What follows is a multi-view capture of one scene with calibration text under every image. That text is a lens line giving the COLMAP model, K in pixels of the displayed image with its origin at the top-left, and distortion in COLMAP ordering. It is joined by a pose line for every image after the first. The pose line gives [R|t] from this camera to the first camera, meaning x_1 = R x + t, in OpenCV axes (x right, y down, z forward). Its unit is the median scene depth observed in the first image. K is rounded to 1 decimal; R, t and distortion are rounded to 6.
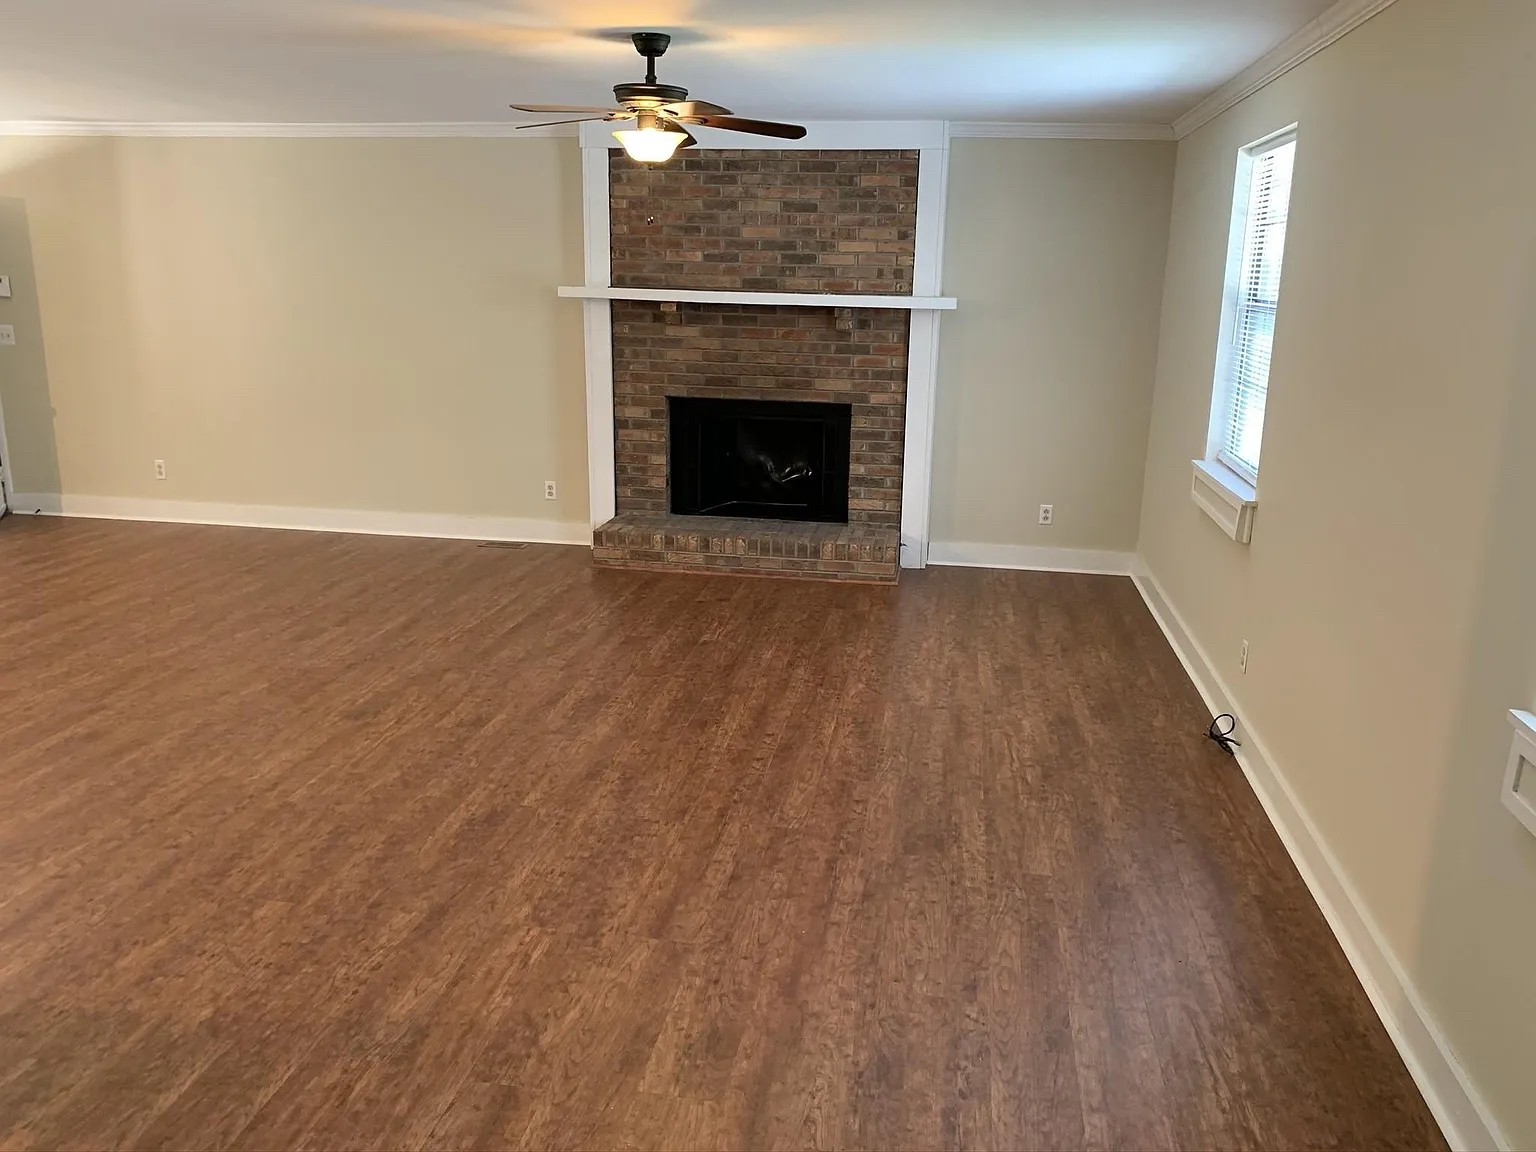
lens RADIAL K [[1194.6, 0, 767.7], [0, 1194.6, 597.5], [0, 0, 1]] dist [0.171103, -0.219578]
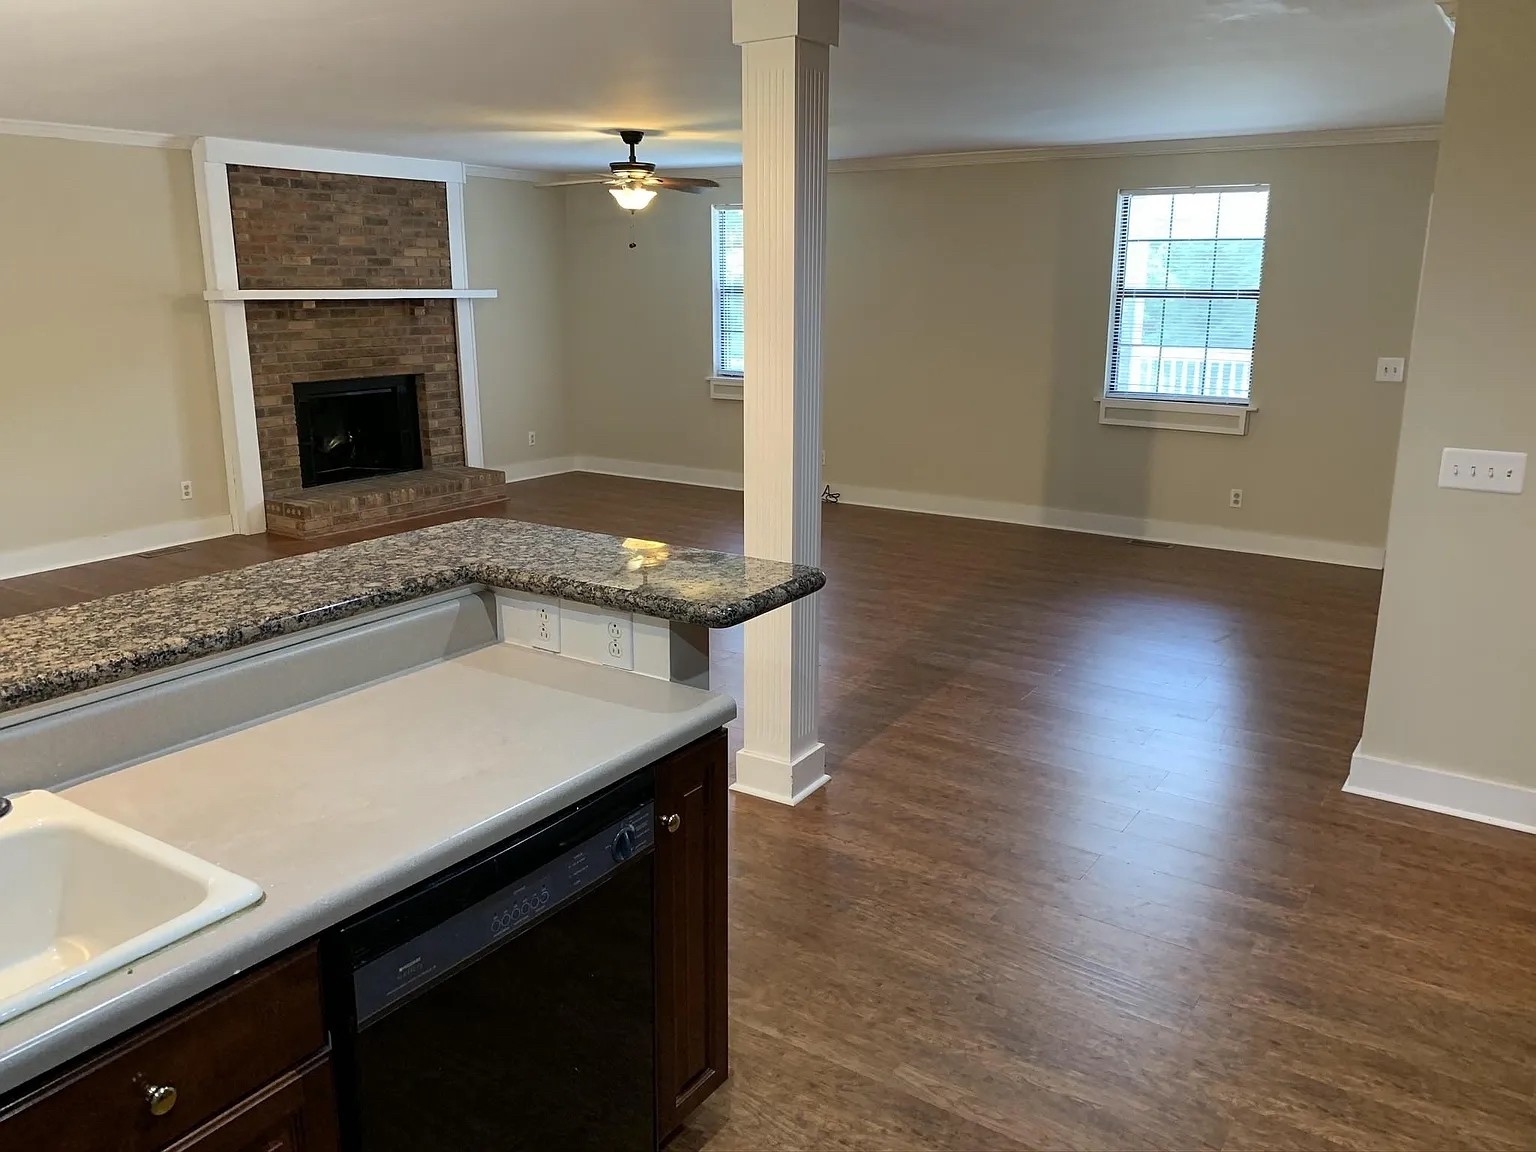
lens RADIAL K [[1194.6, 0, 767.7], [0, 1194.6, 597.5], [0, 0, 1]] dist [0.171103, -0.219578]
pose [[0.416139, -0.259877, 0.871374, -0.990128], [0.253828, 0.953396, 0.163120, -0.051421], [-0.873155, 0.153298, 0.462709, 0.110928]]
